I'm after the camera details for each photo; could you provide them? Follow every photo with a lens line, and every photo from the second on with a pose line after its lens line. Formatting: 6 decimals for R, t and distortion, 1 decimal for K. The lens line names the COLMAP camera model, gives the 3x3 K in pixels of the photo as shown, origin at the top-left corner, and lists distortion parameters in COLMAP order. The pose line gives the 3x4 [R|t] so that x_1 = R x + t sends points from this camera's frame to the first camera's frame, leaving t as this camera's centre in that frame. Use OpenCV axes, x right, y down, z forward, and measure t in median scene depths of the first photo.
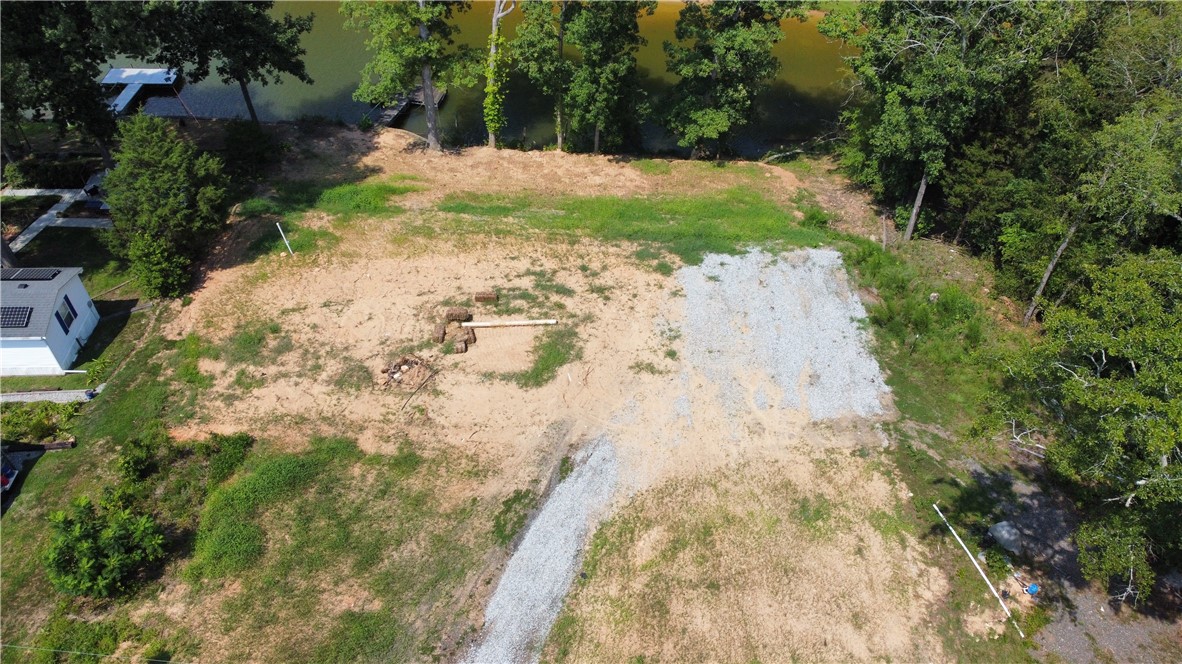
lens RADIAL K [[892.4, 0, 591.0], [0, 892.4, 332.0], [0, 0, 1]] dist [-0.002364, -0.000288]
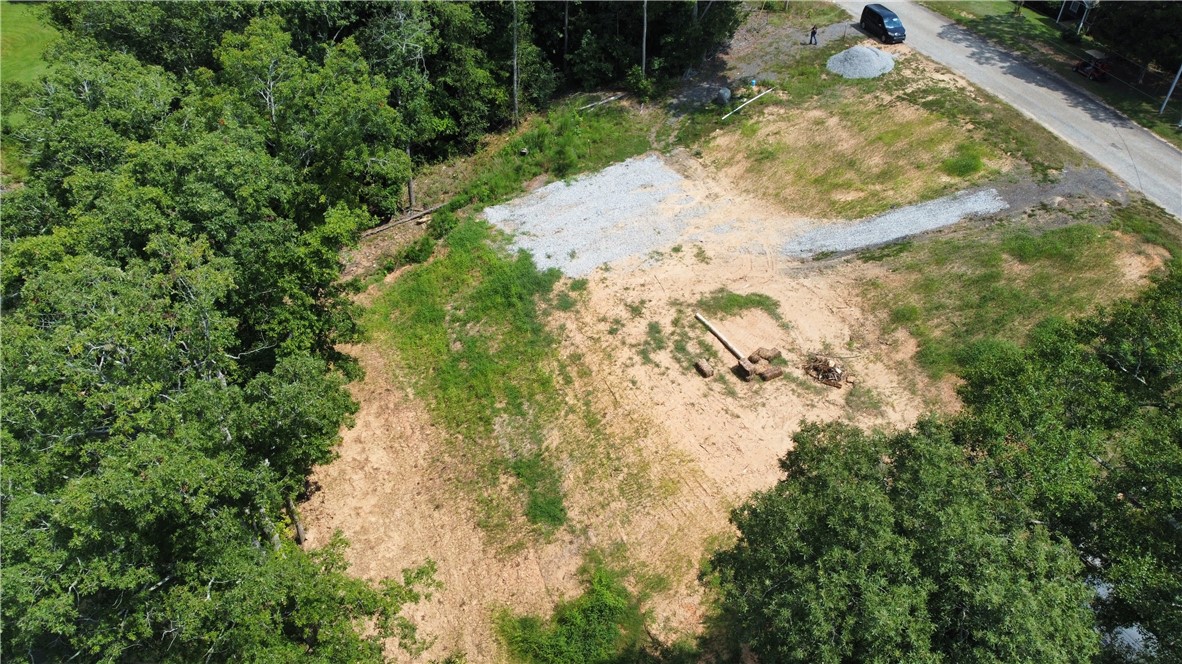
lens RADIAL K [[892.4, 0, 591.0], [0, 892.4, 332.0], [0, 0, 1]] dist [-0.002364, -0.000288]
pose [[-0.464158, -0.616003, 0.636472, -0.725692], [0.615187, 0.292781, 0.732000, -0.935853], [-0.637262, 0.731313, 0.243061, 0.856696]]
